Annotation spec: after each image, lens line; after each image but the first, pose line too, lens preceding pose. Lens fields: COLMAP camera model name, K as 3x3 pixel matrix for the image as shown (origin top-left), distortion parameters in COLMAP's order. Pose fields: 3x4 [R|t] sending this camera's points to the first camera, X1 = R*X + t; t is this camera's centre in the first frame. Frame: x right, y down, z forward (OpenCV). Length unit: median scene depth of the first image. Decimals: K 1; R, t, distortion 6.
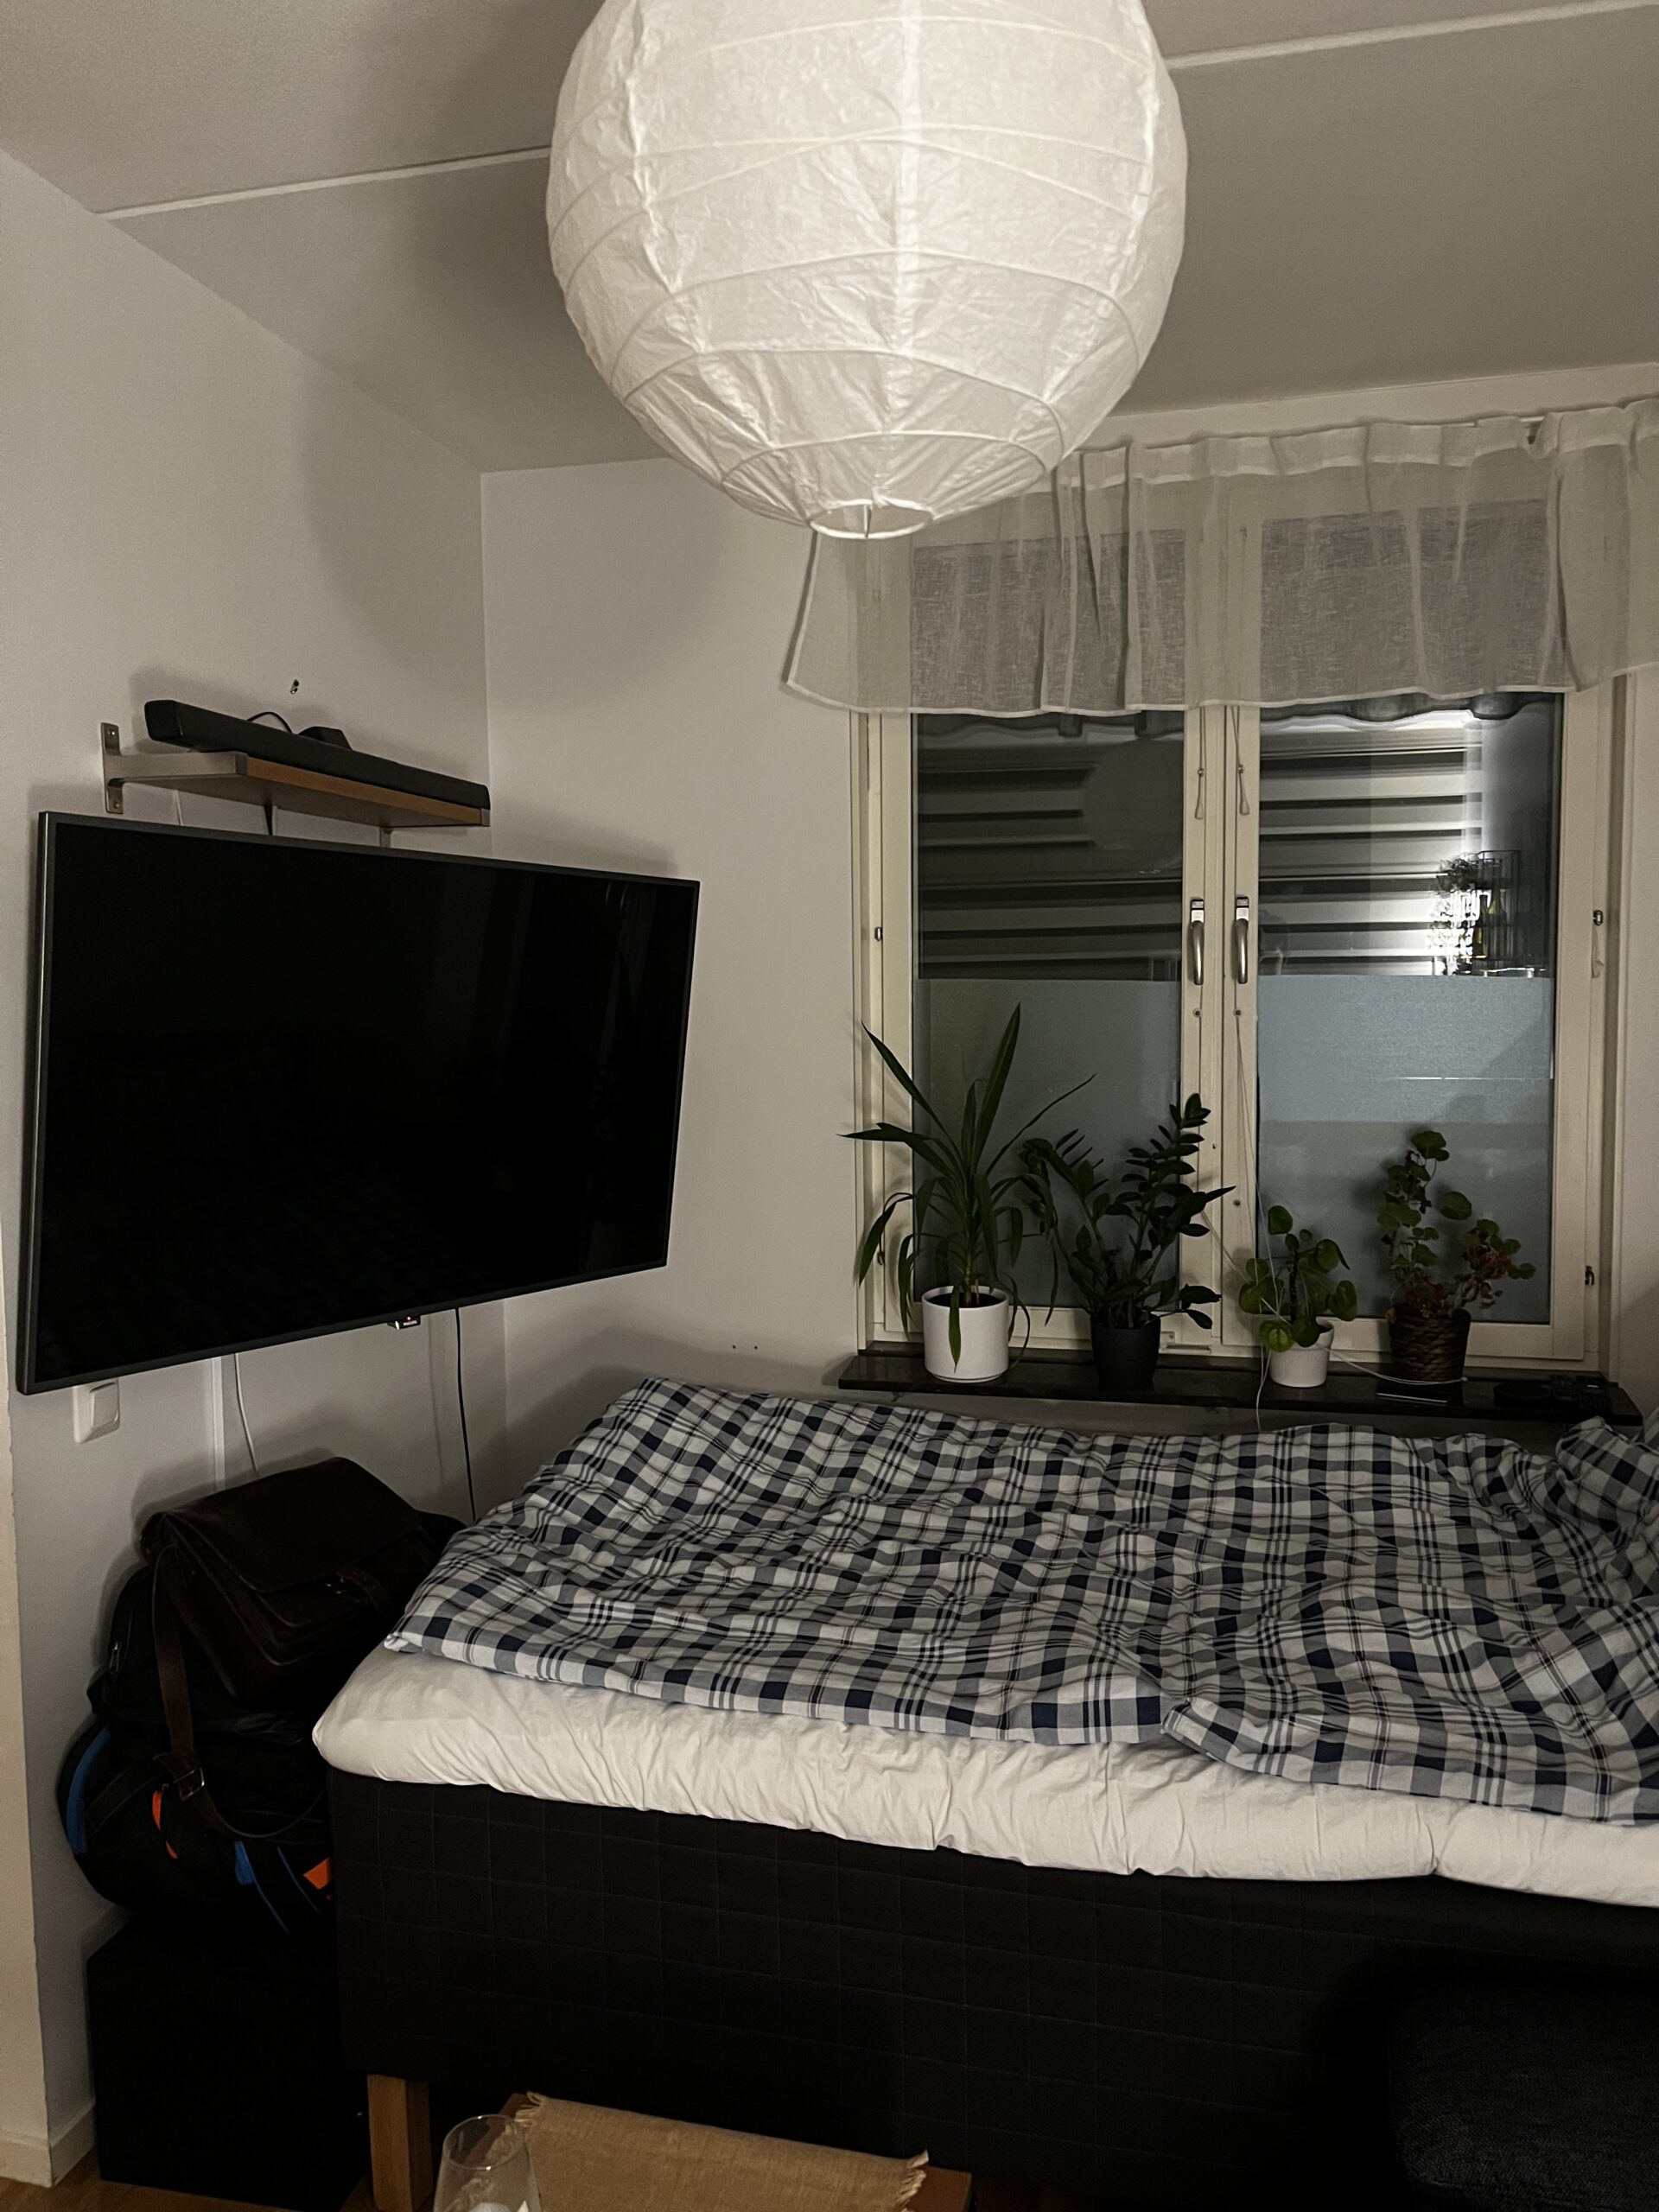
lens RADIAL K [[1680.3, 0, 821.3], [0, 1680.3, 1110.4], [0, 0, 1]] dist [0.049267, -0.068964]
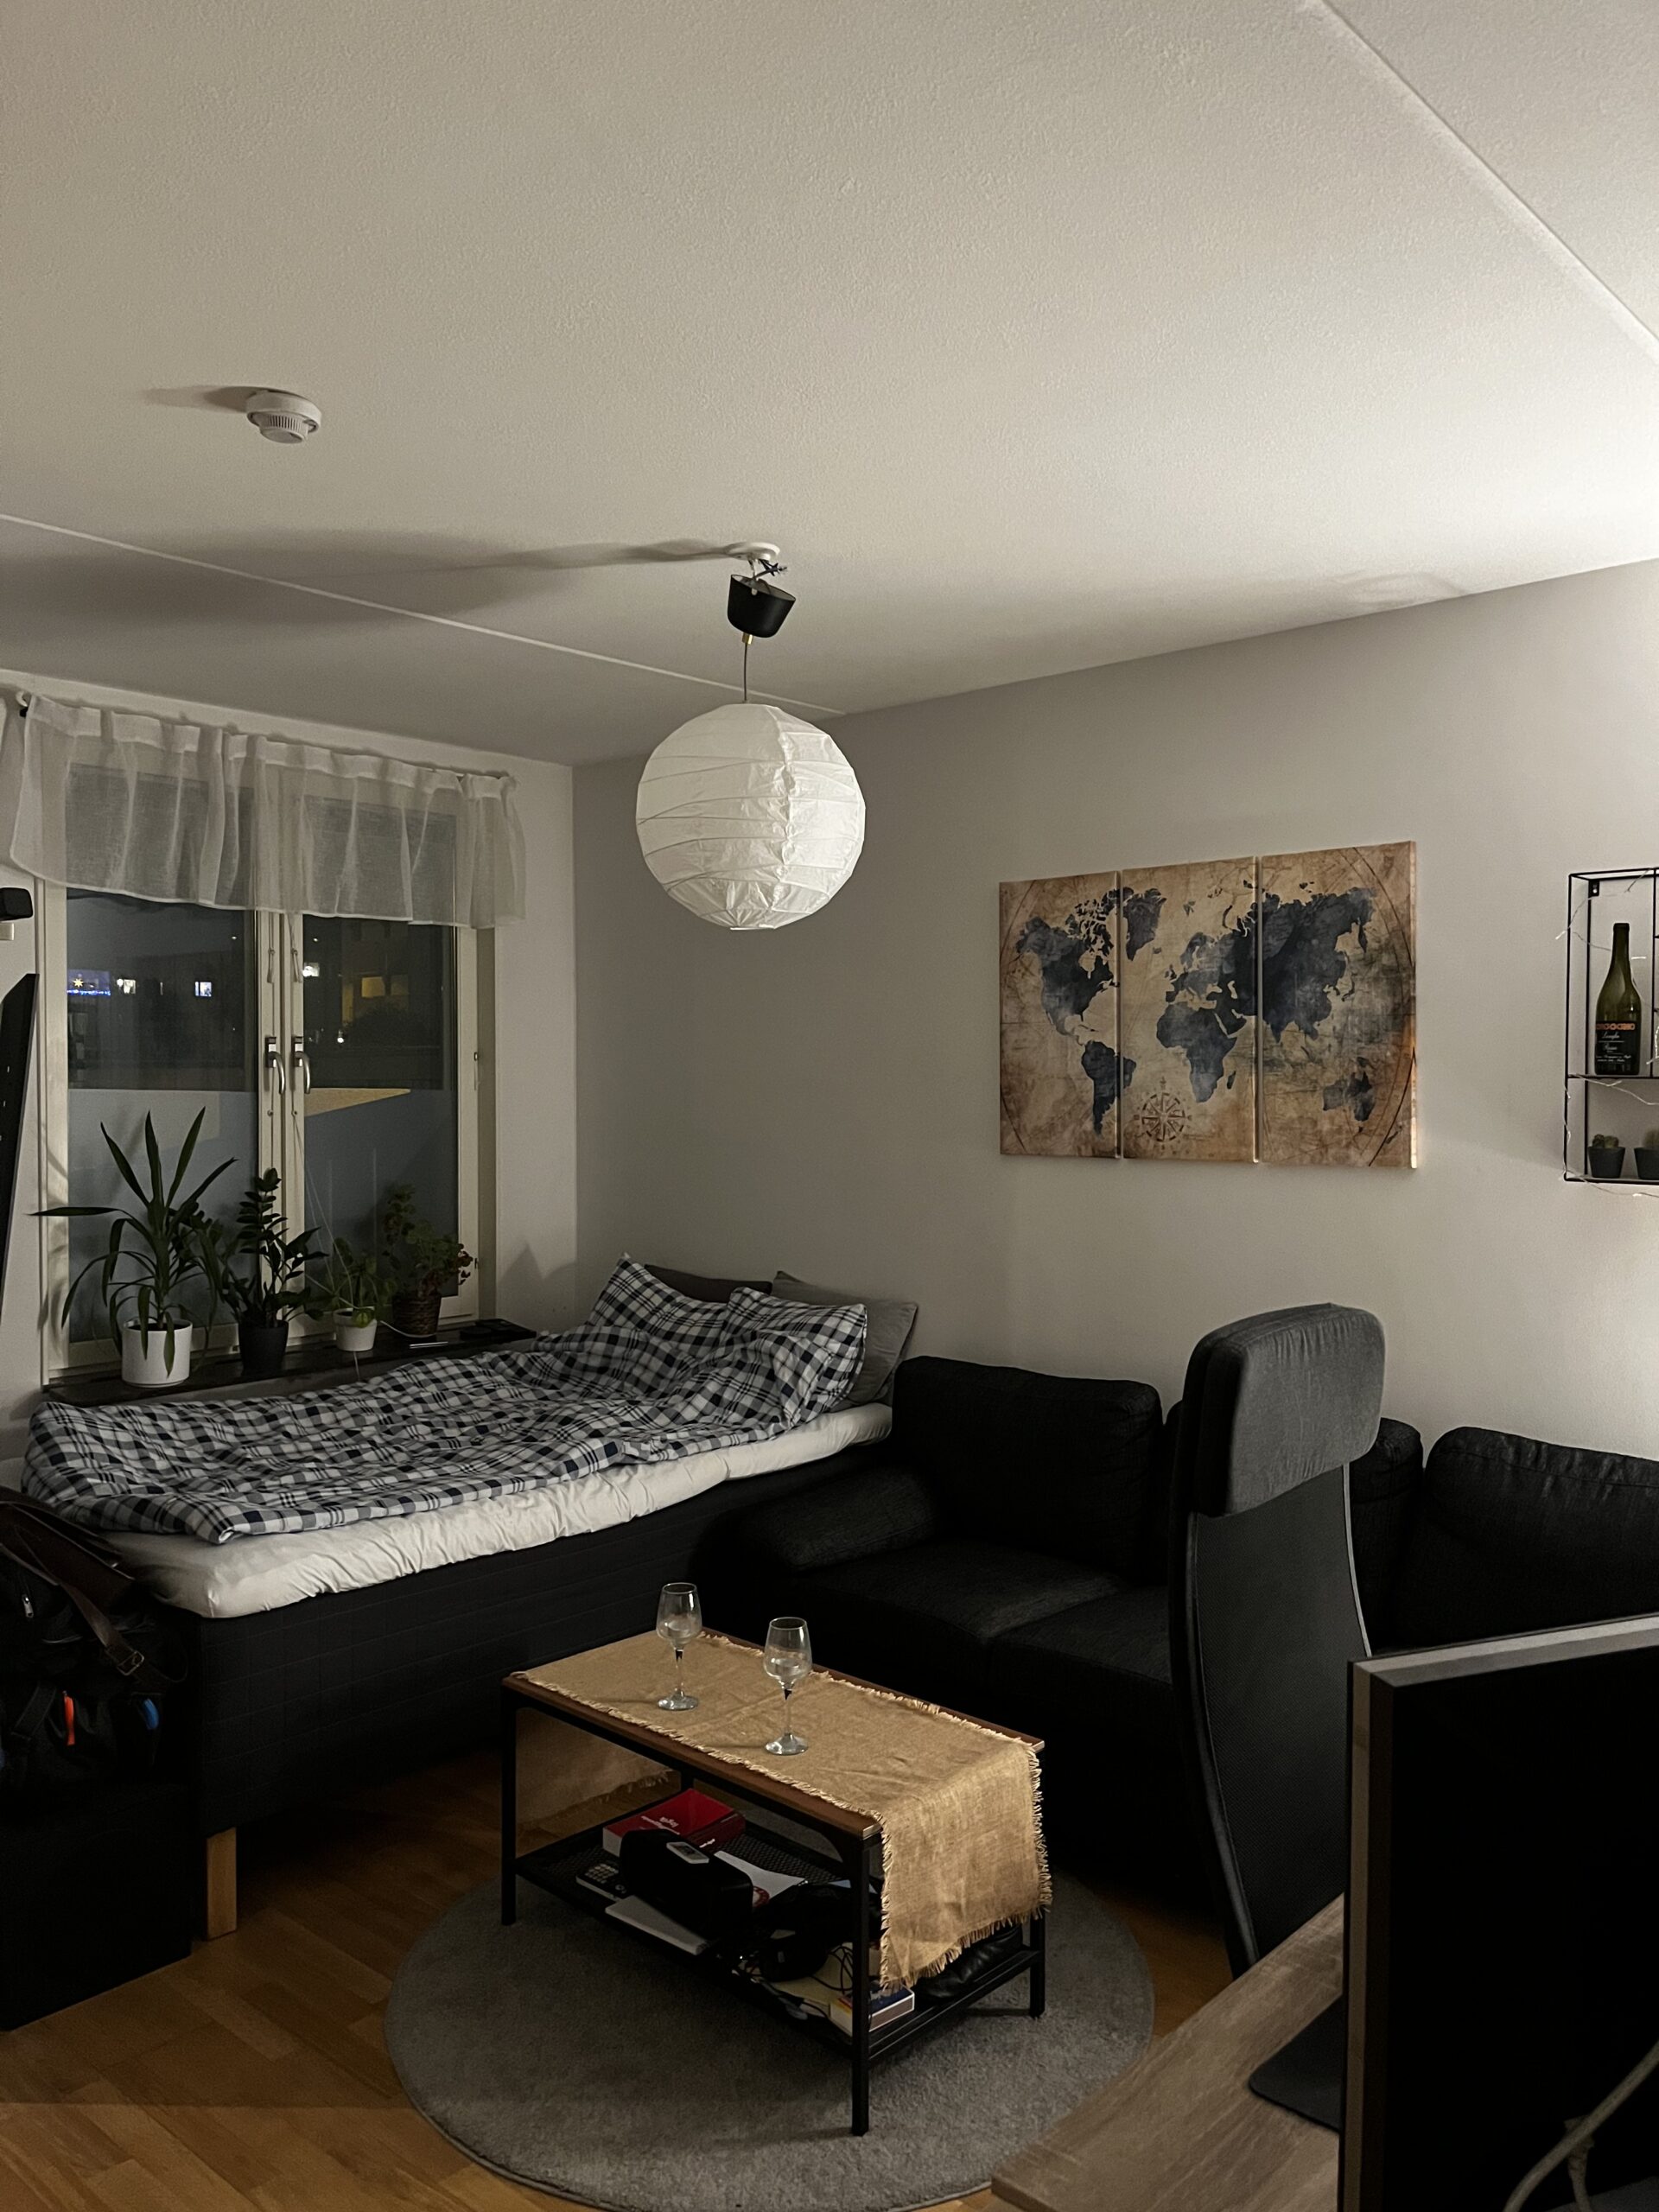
lens RADIAL K [[1680.3, 0, 856.3], [0, 1680.3, 1105.7], [0, 0, 1]] dist [0.049267, -0.068964]
pose [[0.460324, -0.006721, 0.887726, -1.362316], [0.066871, 0.997393, -0.027124, 0.015563], [-0.885229, 0.071849, 0.459573, -0.209713]]
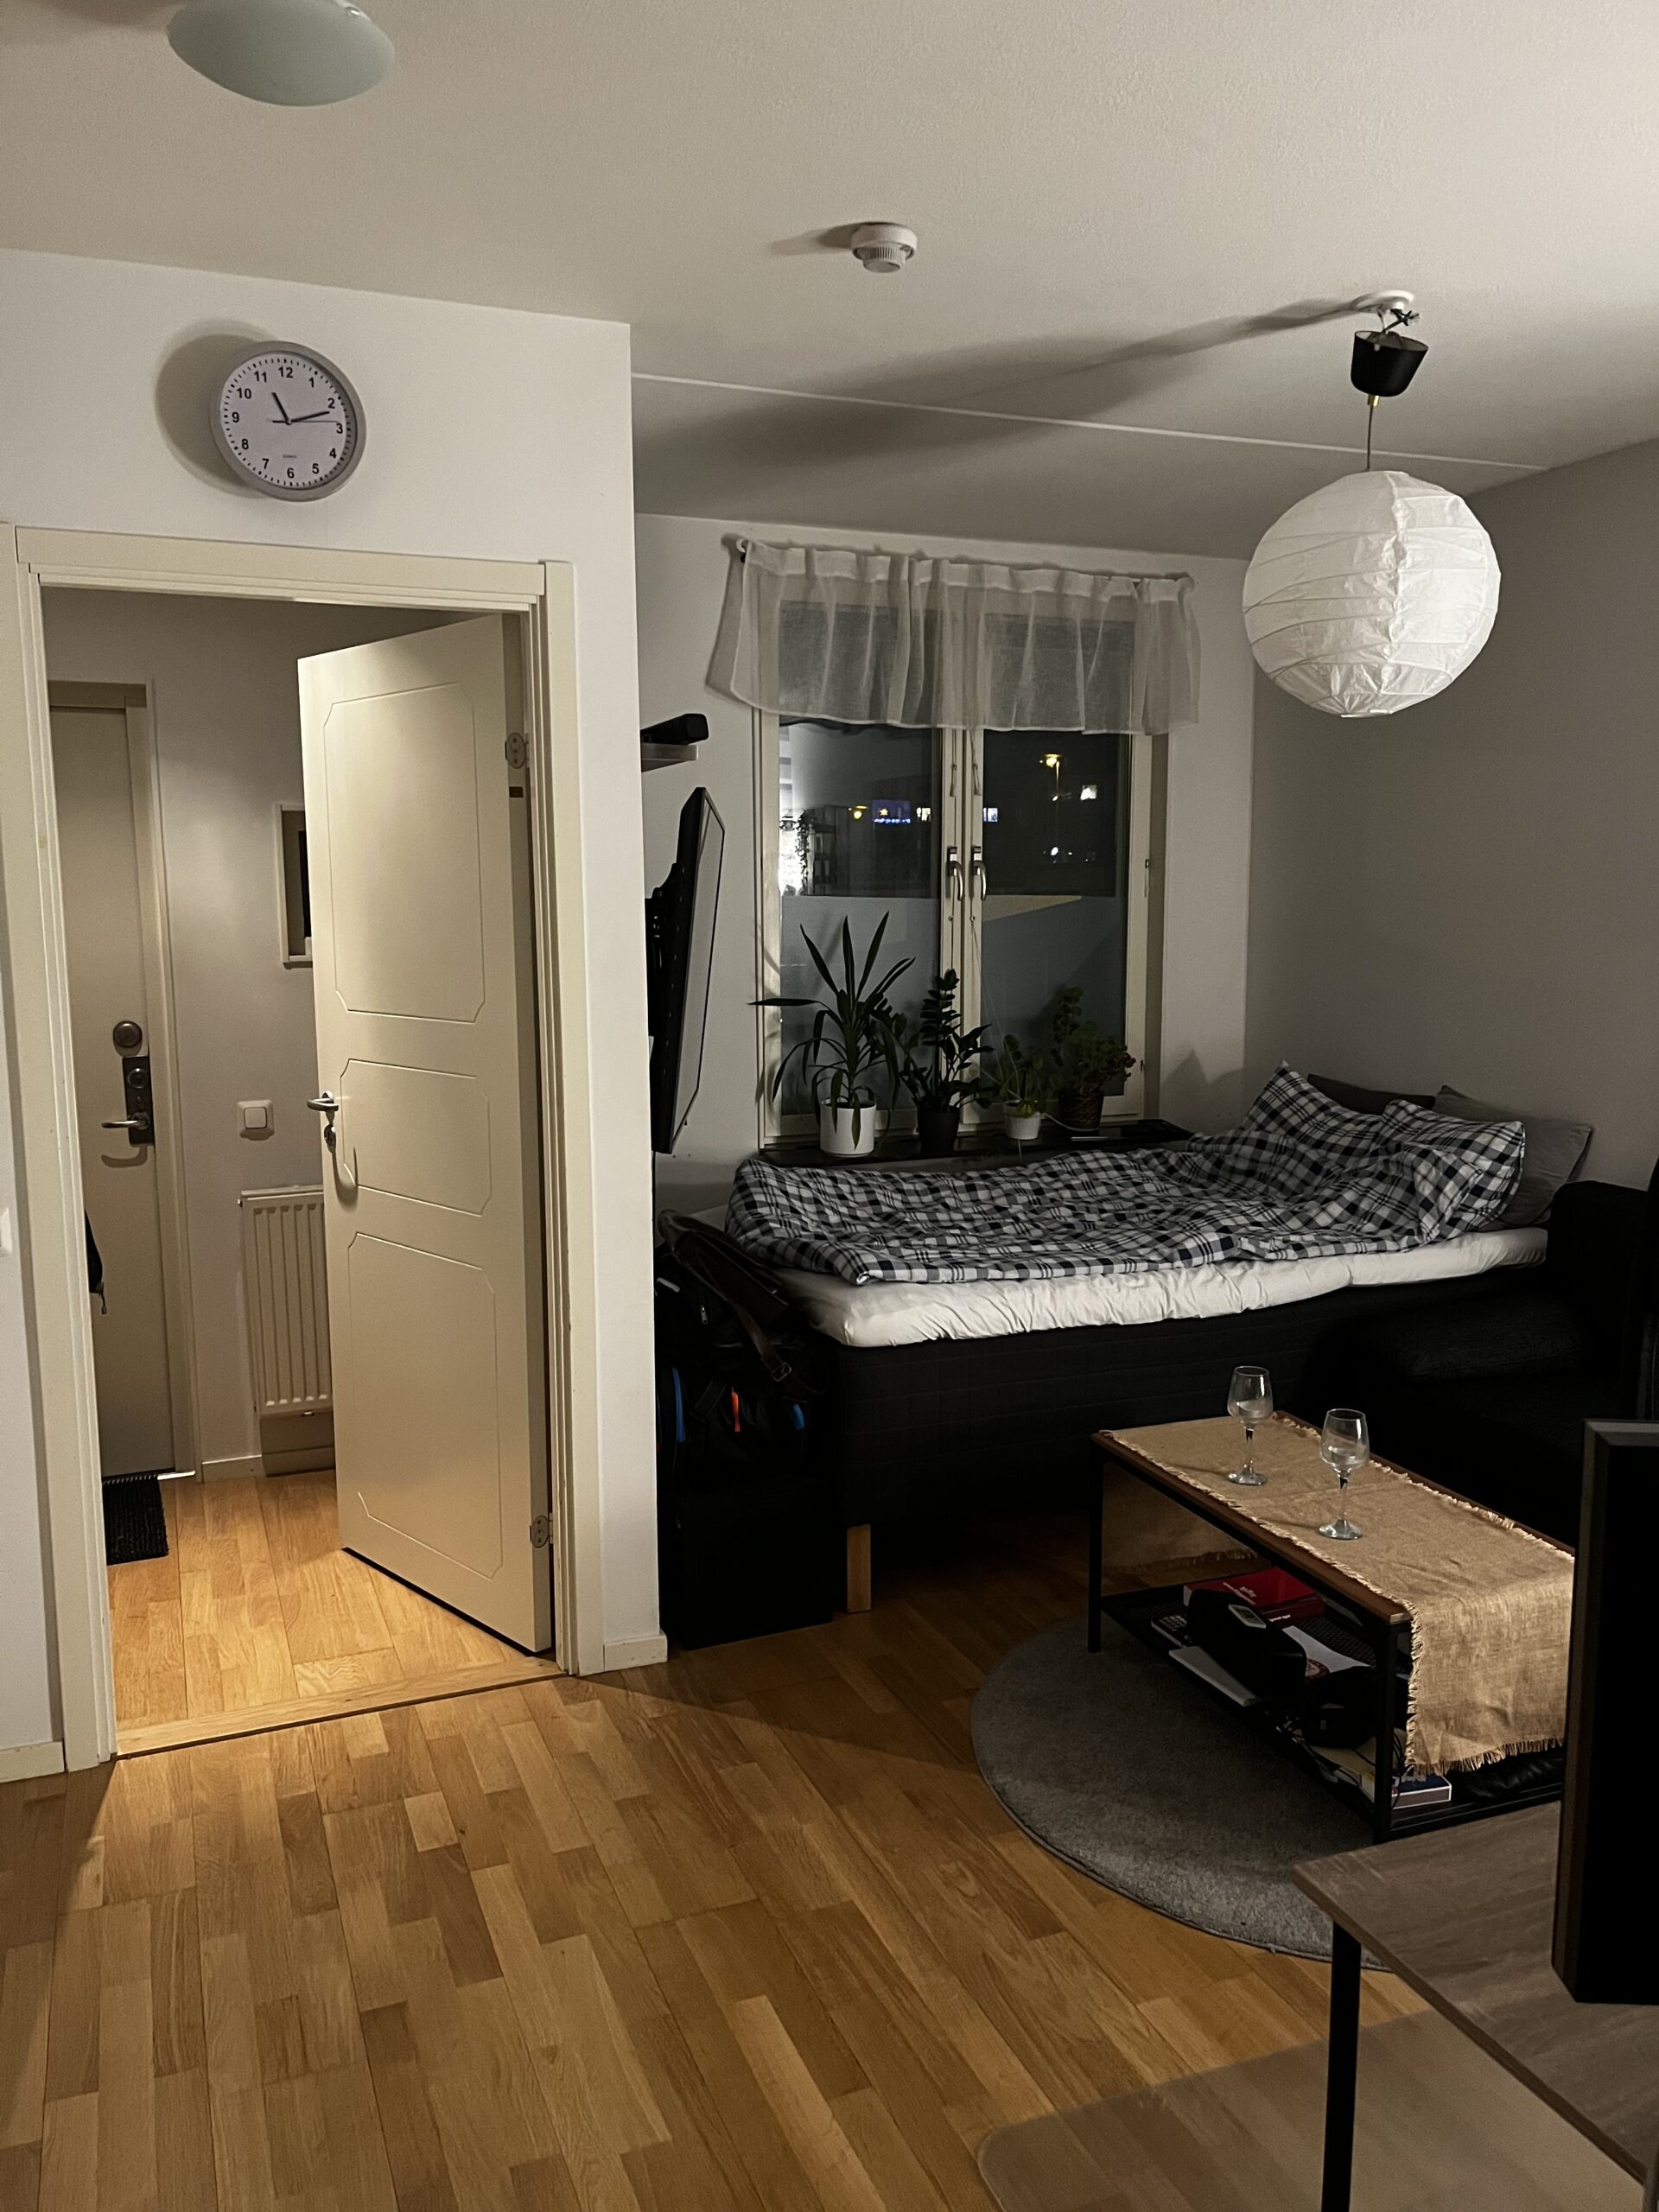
lens RADIAL K [[1680.3, 0, 818.4], [0, 1680.3, 1119.2], [0, 0, 1]] dist [0.049267, -0.068964]
pose [[0.812891, -0.069320, 0.578276, -1.308875], [0.042725, 0.997314, 0.059492, 0.051864], [-0.580846, -0.023654, 0.813669, -0.371654]]
